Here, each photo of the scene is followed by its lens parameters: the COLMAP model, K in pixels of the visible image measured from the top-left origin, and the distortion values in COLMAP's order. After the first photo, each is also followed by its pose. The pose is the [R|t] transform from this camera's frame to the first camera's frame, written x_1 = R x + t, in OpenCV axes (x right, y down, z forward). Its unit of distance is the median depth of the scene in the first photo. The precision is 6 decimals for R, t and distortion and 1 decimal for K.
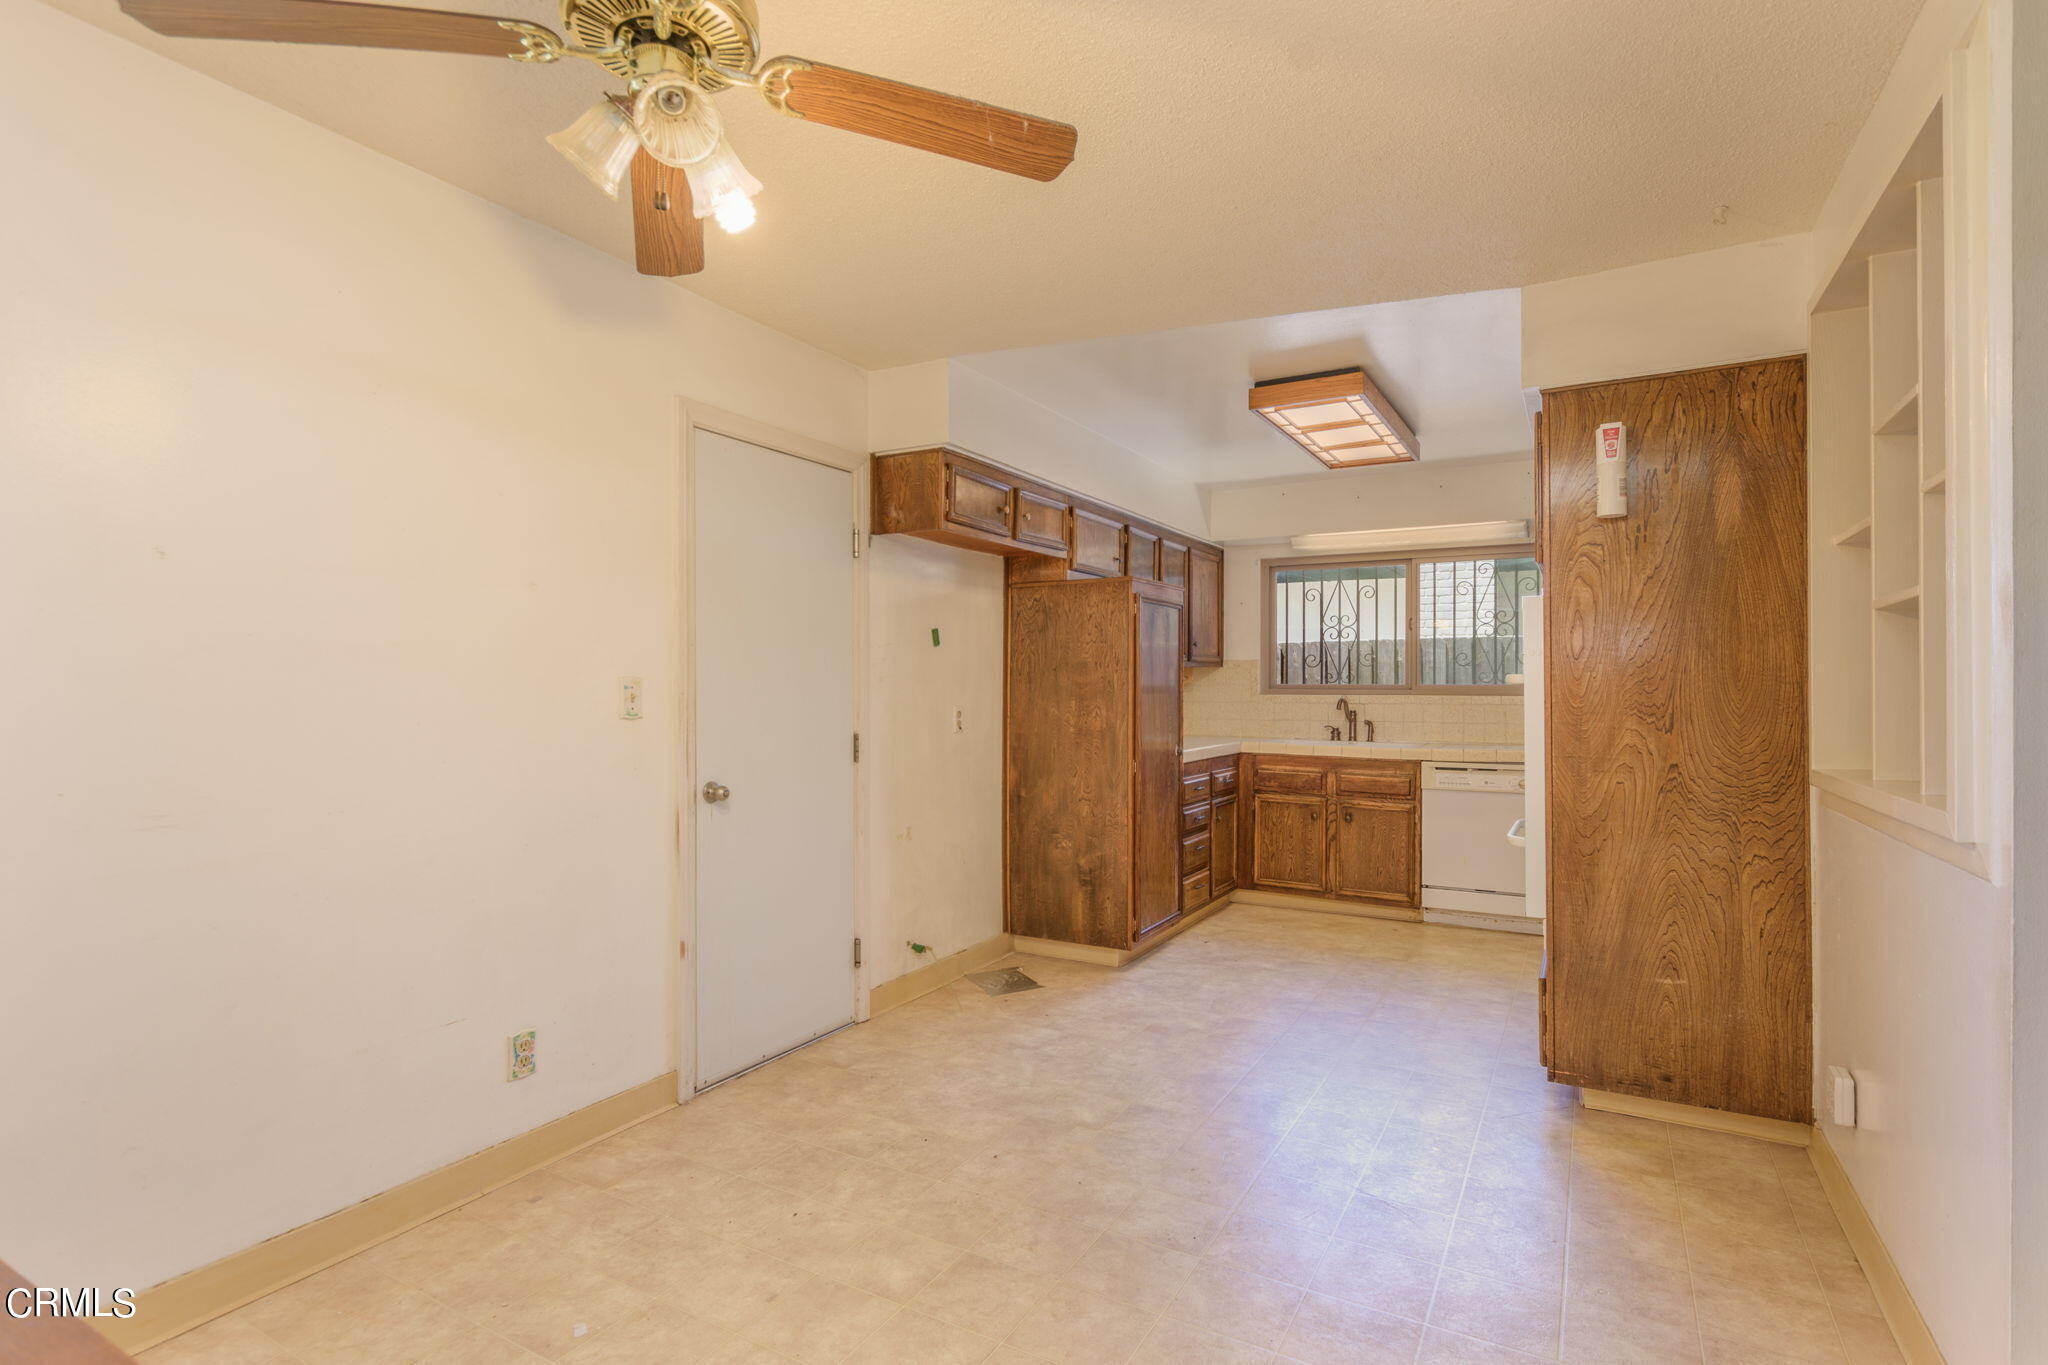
lens RADIAL K [[970.8, 0, 1024.0], [0, 970.8, 682.5], [0, 0, 1]] dist [0.003907, 0.000032]
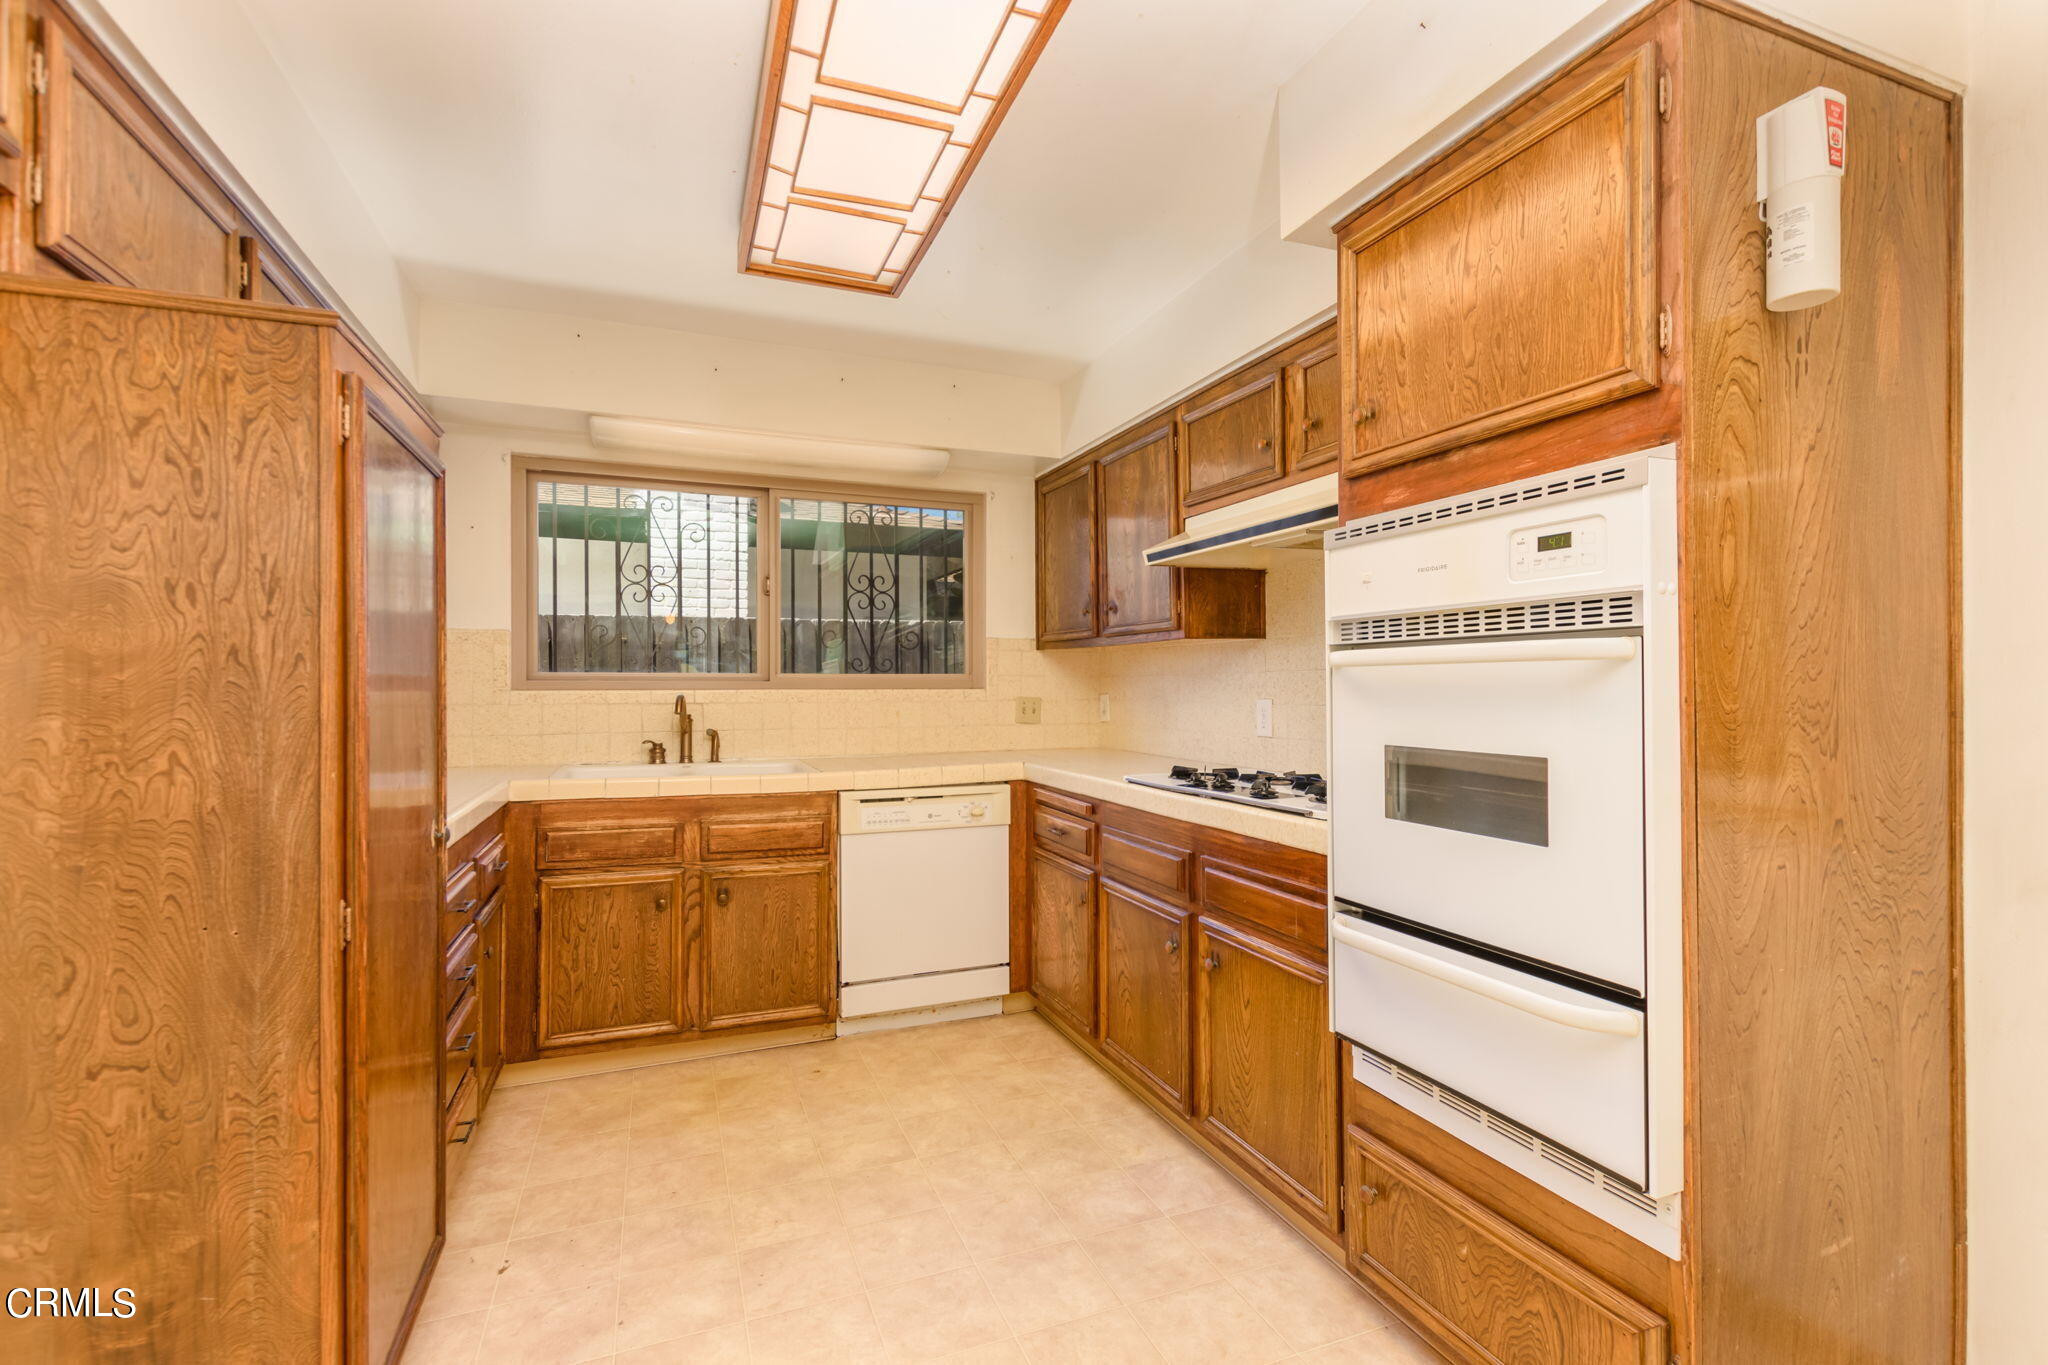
lens RADIAL K [[899.2, 0, 1024.0], [0, 899.2, 682.5], [0, 0, 1]] dist [0.003449, -0.000083]
pose [[0.619205, -0.002095, 0.785227, 0.016744], [-0.002357, 0.999987, 0.004527, 0.005593], [-0.785226, -0.004654, 0.619192, 0.527155]]
